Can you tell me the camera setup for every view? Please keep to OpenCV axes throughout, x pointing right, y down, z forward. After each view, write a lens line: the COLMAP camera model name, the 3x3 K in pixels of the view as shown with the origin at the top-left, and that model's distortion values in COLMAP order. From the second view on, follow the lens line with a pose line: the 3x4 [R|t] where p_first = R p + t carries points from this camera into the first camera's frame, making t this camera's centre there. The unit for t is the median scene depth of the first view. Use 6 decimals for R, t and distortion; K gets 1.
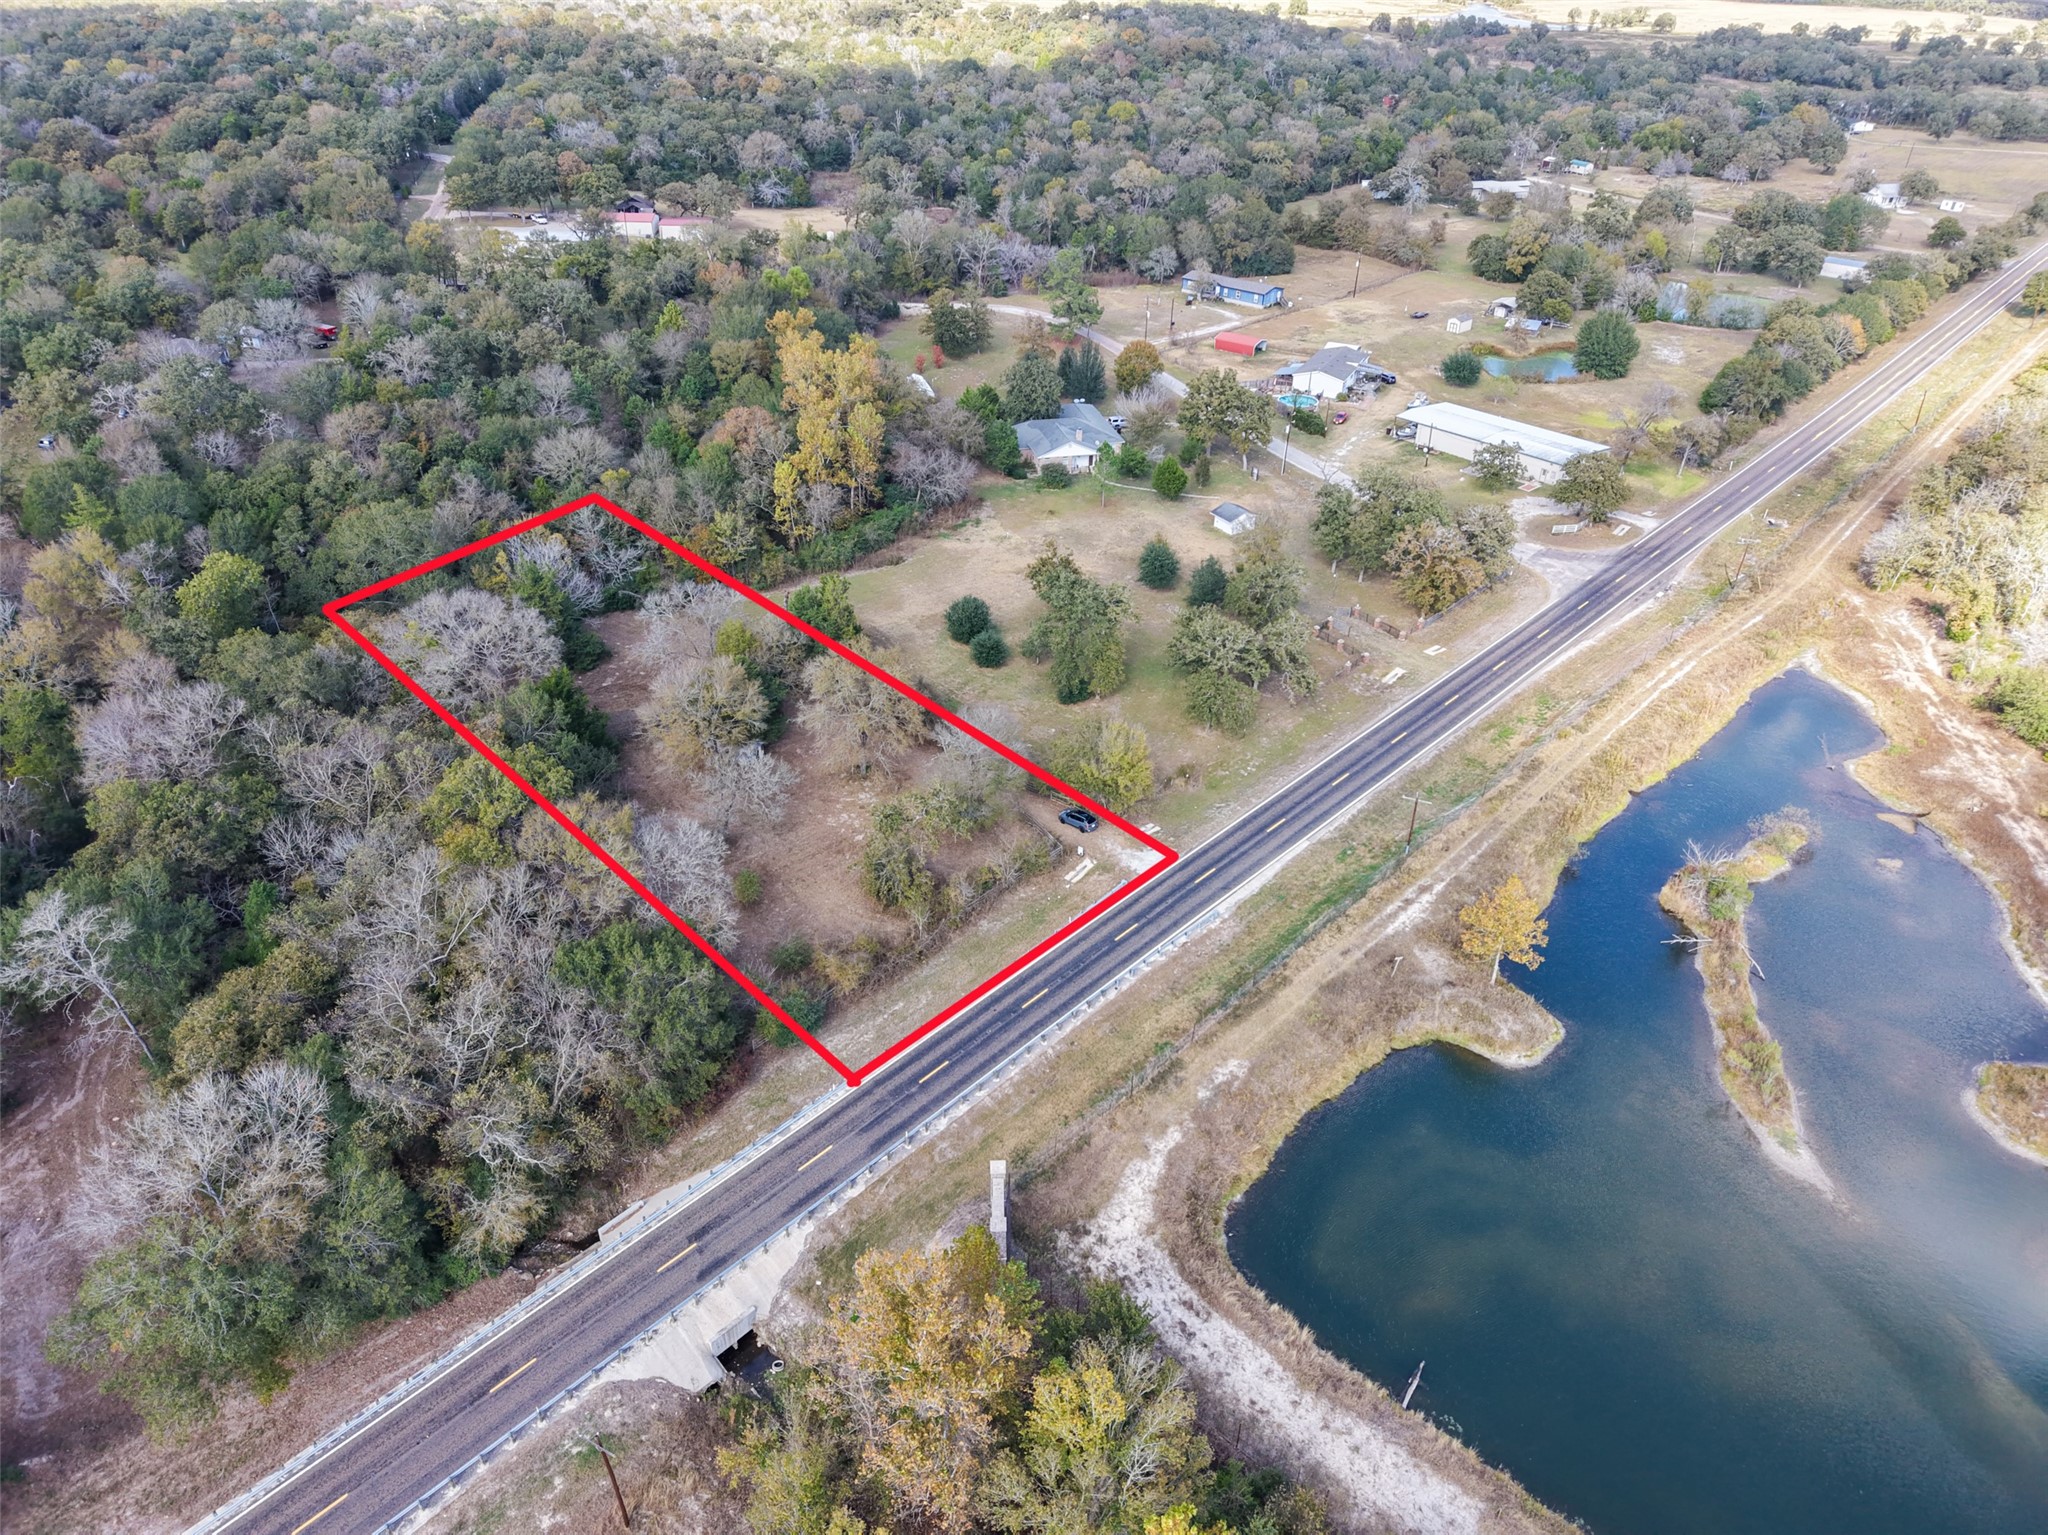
lens RADIAL K [[1365.4, 0, 1022.8], [0, 1365.4, 771.3], [0, 0, 1]] dist [0.032681, -0.031961]
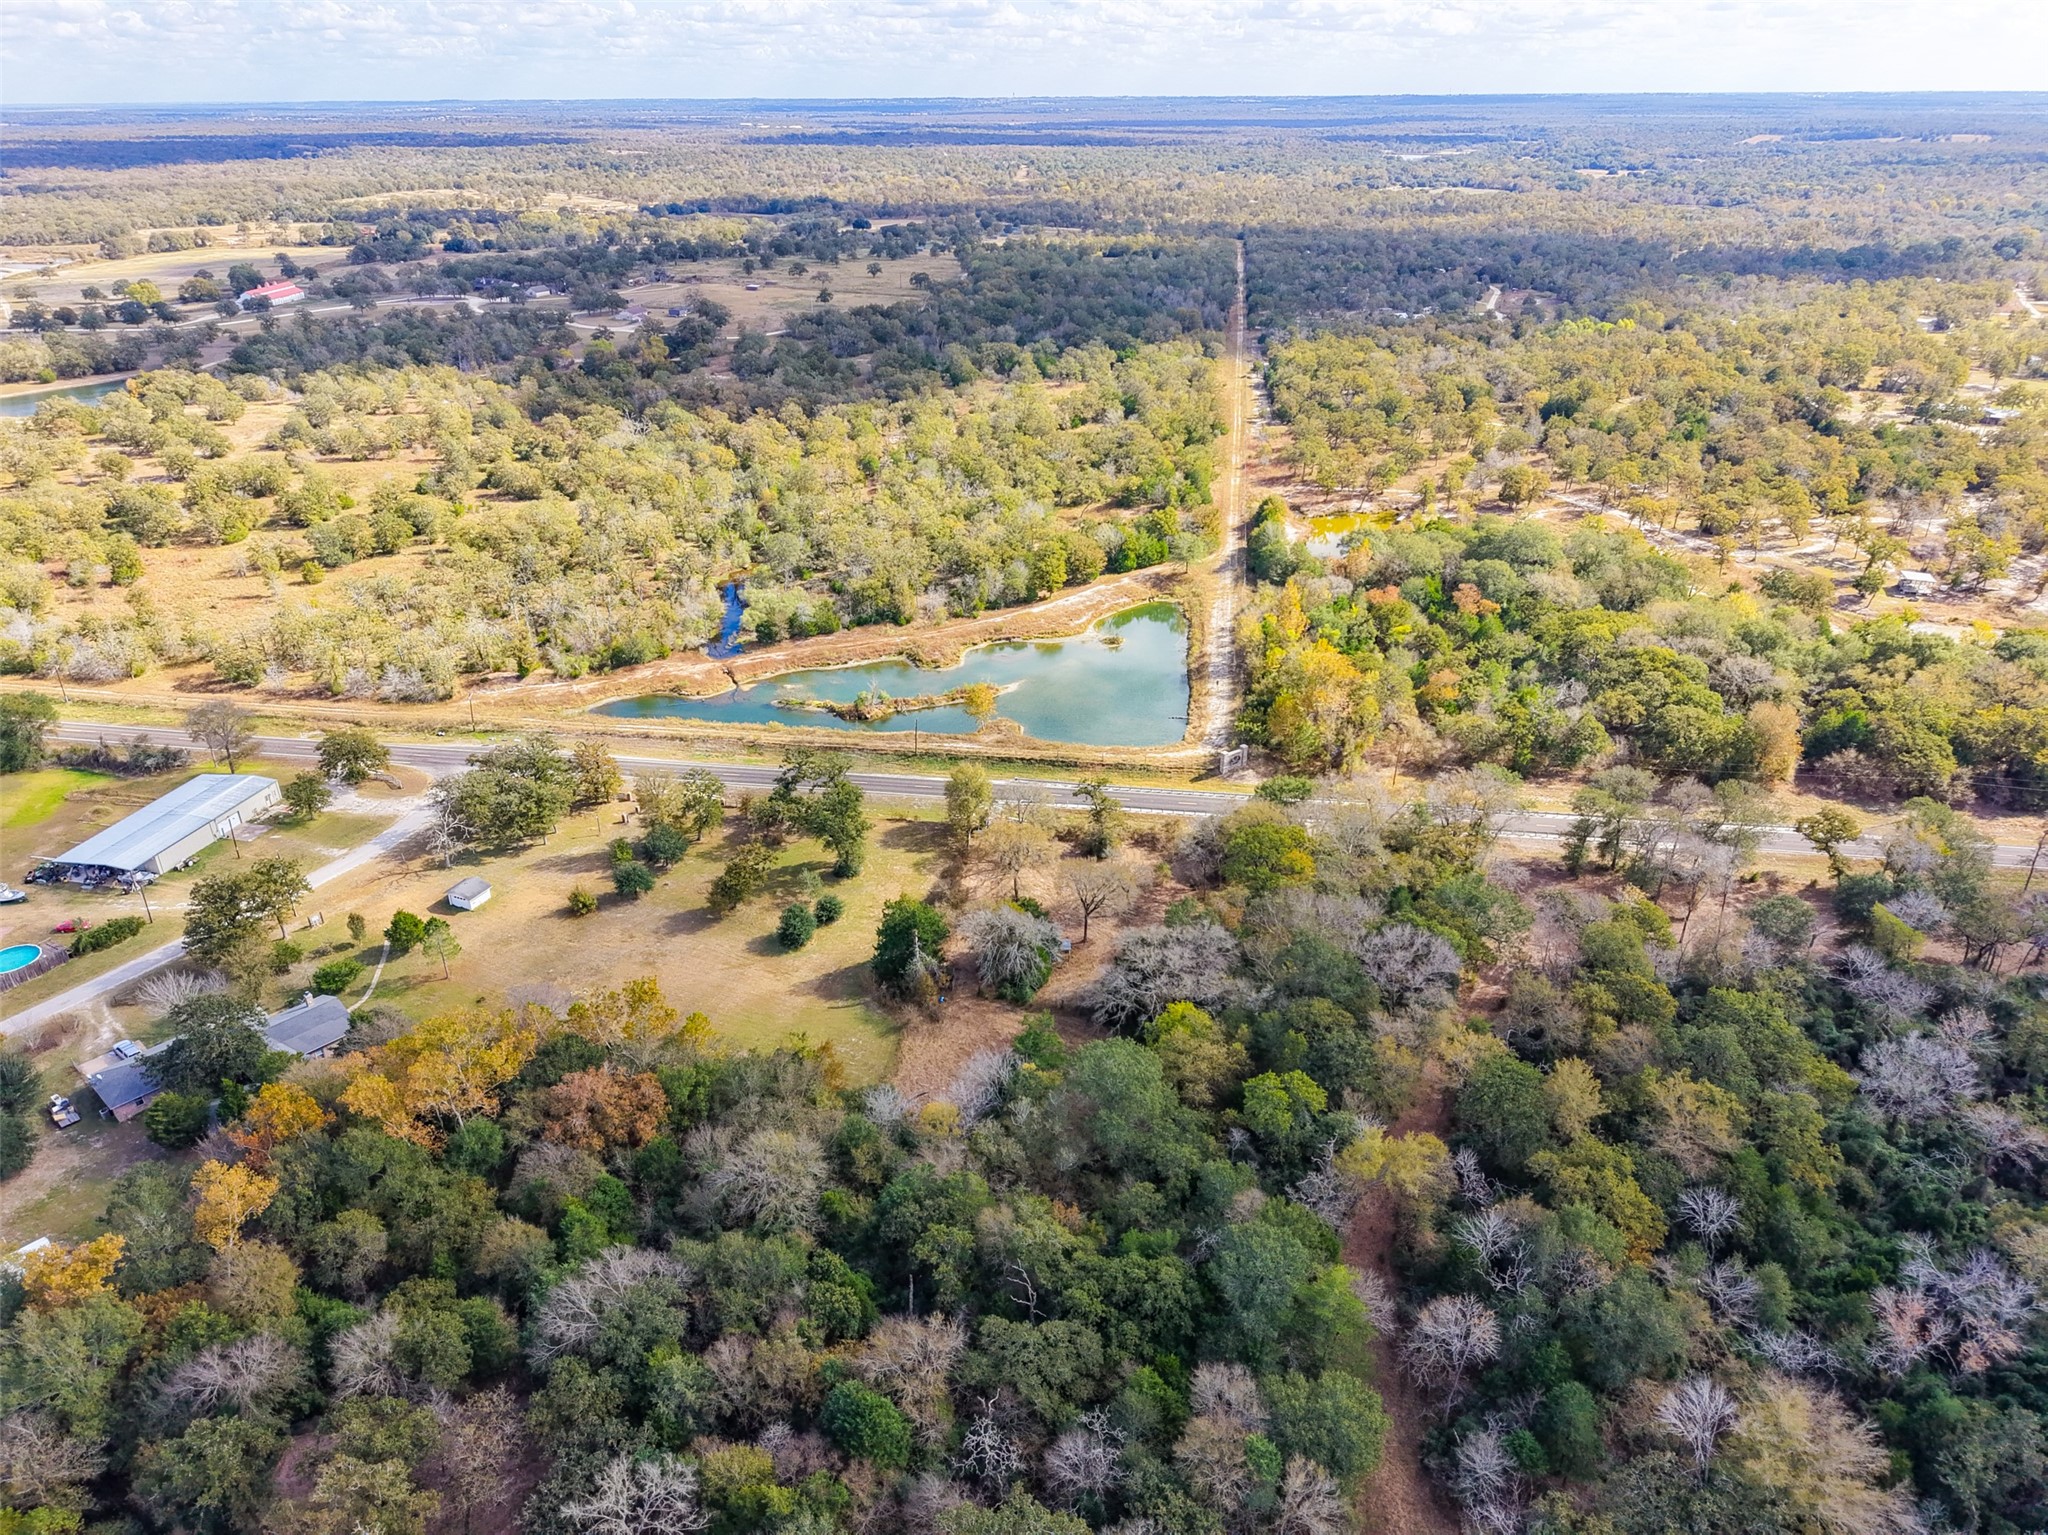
lens RADIAL K [[1365.4, 0, 1022.8], [0, 1365.4, 771.3], [0, 0, 1]] dist [0.032681, -0.031961]
pose [[-0.571852, -0.375709, 0.729266, -0.796577], [0.432489, 0.617317, 0.657170, -0.733327], [-0.697093, 0.691203, -0.190524, 0.828771]]
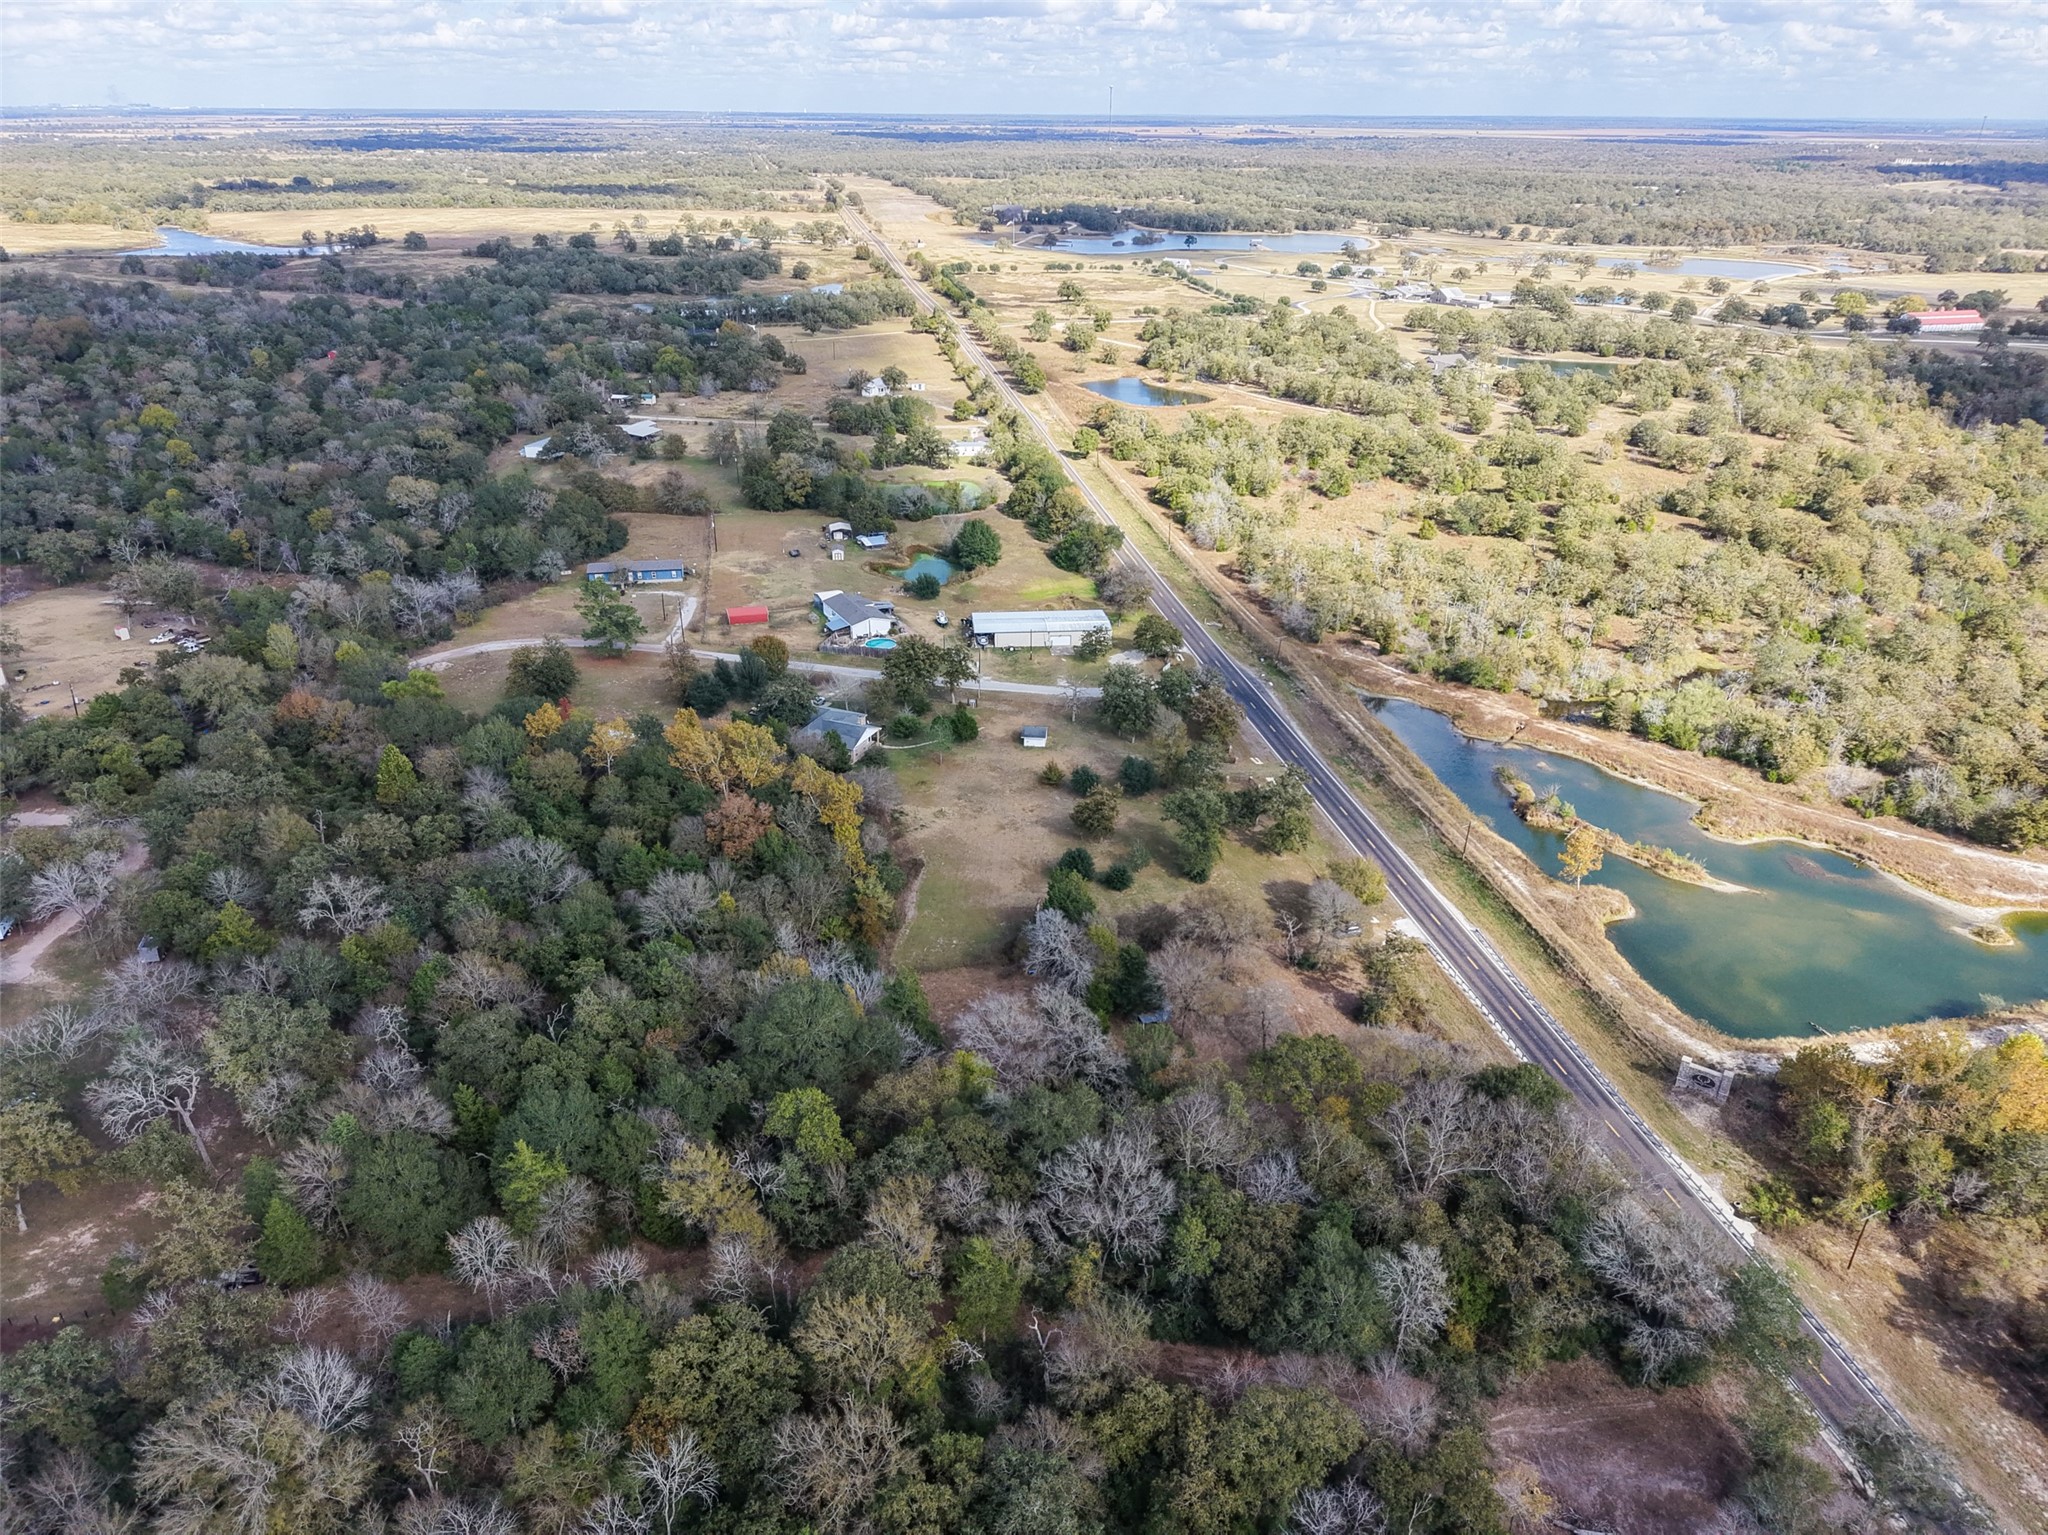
lens RADIAL K [[1365.4, 0, 1022.8], [0, 1365.4, 771.3], [0, 0, 1]] dist [0.032681, -0.031961]
pose [[0.599128, -0.359986, 0.715161, -0.787839], [0.428186, 0.898818, 0.093718, -0.277308], [-0.676537, 0.250073, 0.692648, 0.109053]]
